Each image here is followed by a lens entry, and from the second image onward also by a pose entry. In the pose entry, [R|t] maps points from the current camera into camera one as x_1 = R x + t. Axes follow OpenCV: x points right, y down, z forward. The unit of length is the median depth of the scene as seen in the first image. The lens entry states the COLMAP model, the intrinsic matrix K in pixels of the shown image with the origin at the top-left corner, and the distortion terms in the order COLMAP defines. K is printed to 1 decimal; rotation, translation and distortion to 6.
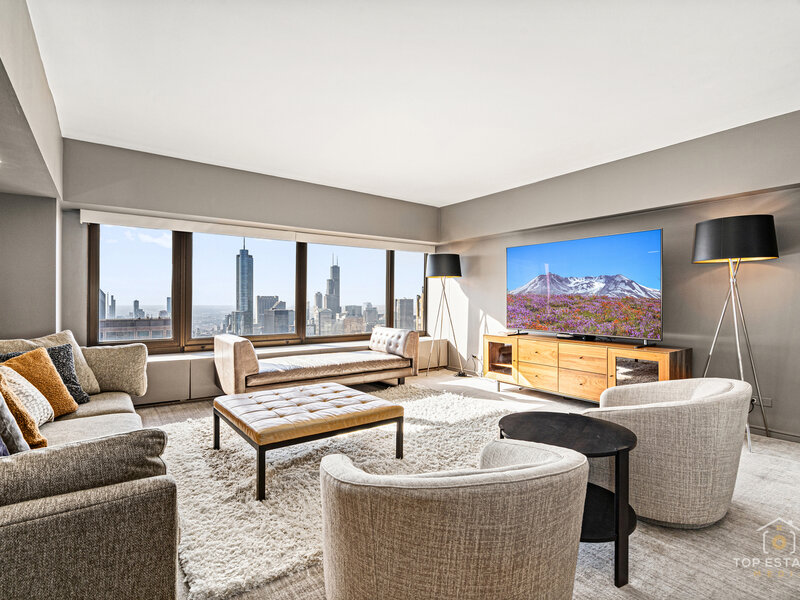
lens RADIAL K [[412.5, 0, 397.7], [0, 412.5, 301.3], [0, 0, 1]] dist [-0.004627, 0.001524]
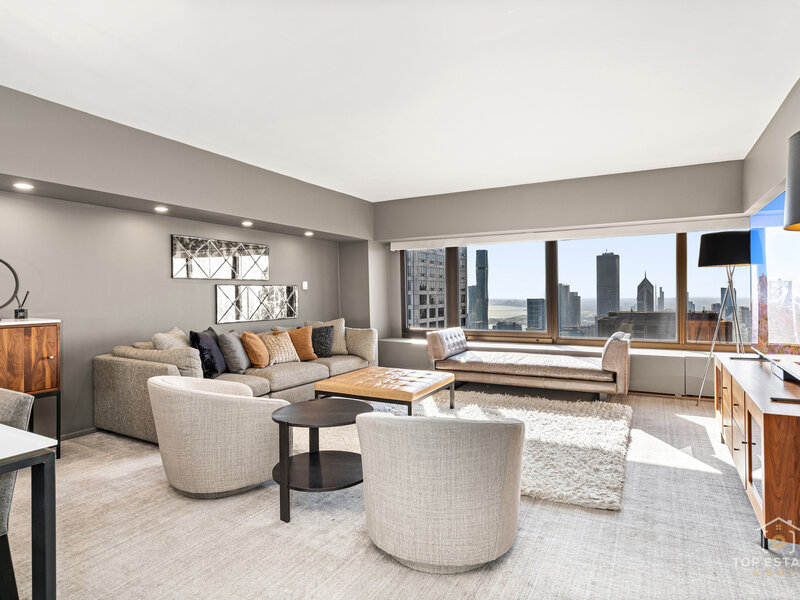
lens RADIAL K [[461.0, 0, 402.3], [0, 461.0, 299.1], [0, 0, 1]] dist [-0.003873, 0.011572]
pose [[0.421623, 0.004192, -0.906761, 0.150270], [0.008743, 0.999924, 0.008688, -0.004008], [0.906729, -0.011591, 0.421555, 0.050962]]
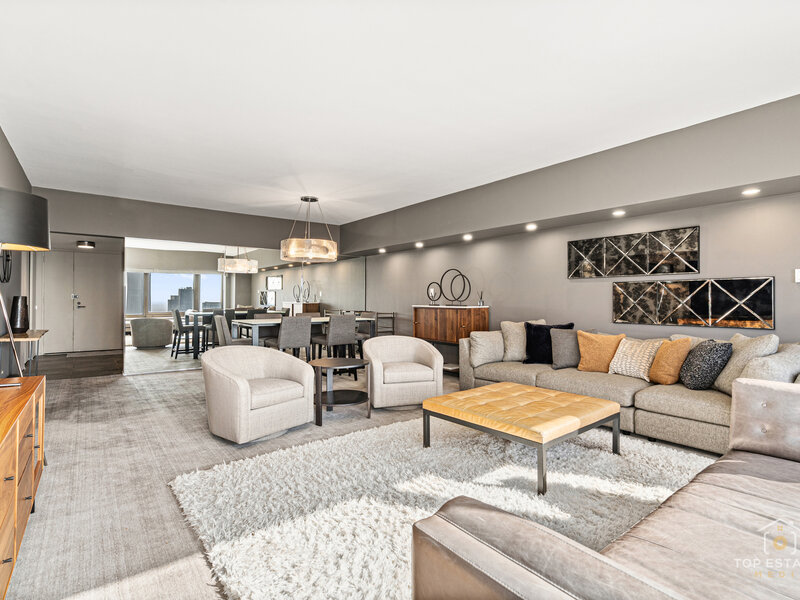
lens RADIAL K [[412.5, 0, 397.1], [0, 412.5, 297.2], [0, 0, 1]] dist [-0.004627, 0.001524]
pose [[-0.999913, 0.006816, -0.011283, 0.011508], [0.006733, 0.999950, 0.007384, -0.004966], [0.011333, 0.007307, -0.999909, 0.258291]]
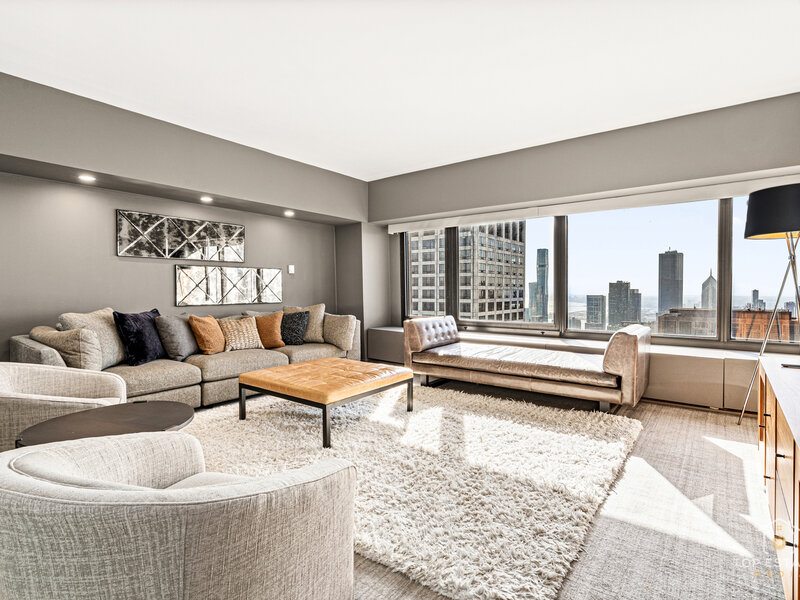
lens RADIAL K [[412.5, 0, 403.4], [0, 412.5, 300.0], [0, 0, 1]] dist [-0.004627, 0.001524]
pose [[0.274658, 0.021482, -0.961302, 0.119029], [-0.000352, 0.999753, 0.022241, 0.002142], [0.961542, -0.005770, 0.274597, 0.112505]]
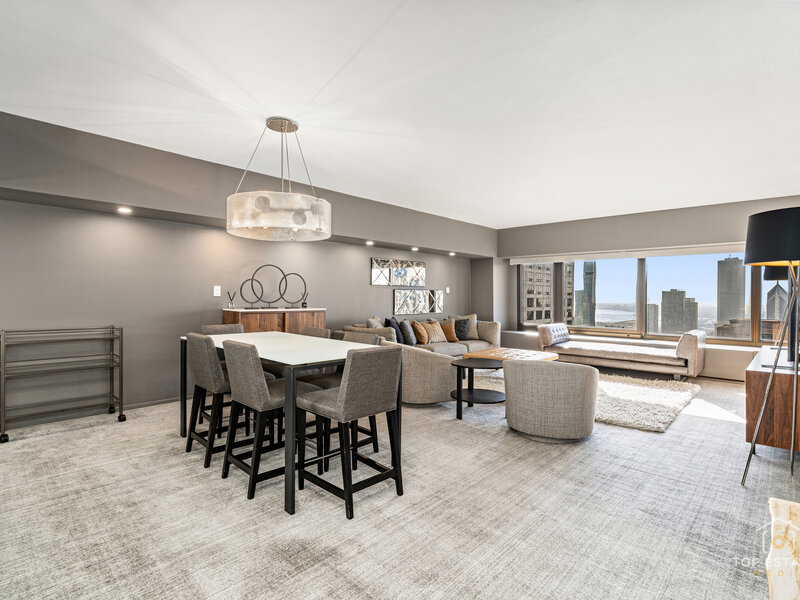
lens RADIAL K [[412.5, 0, 400.4], [0, 412.5, 300.0], [0, 0, 1]] dist [-0.004627, 0.001524]
pose [[0.175258, 0.008954, -0.984482, 0.213321], [-0.009208, 0.999930, 0.007455, -0.004144], [0.984479, 0.007759, 0.175328, 0.013437]]
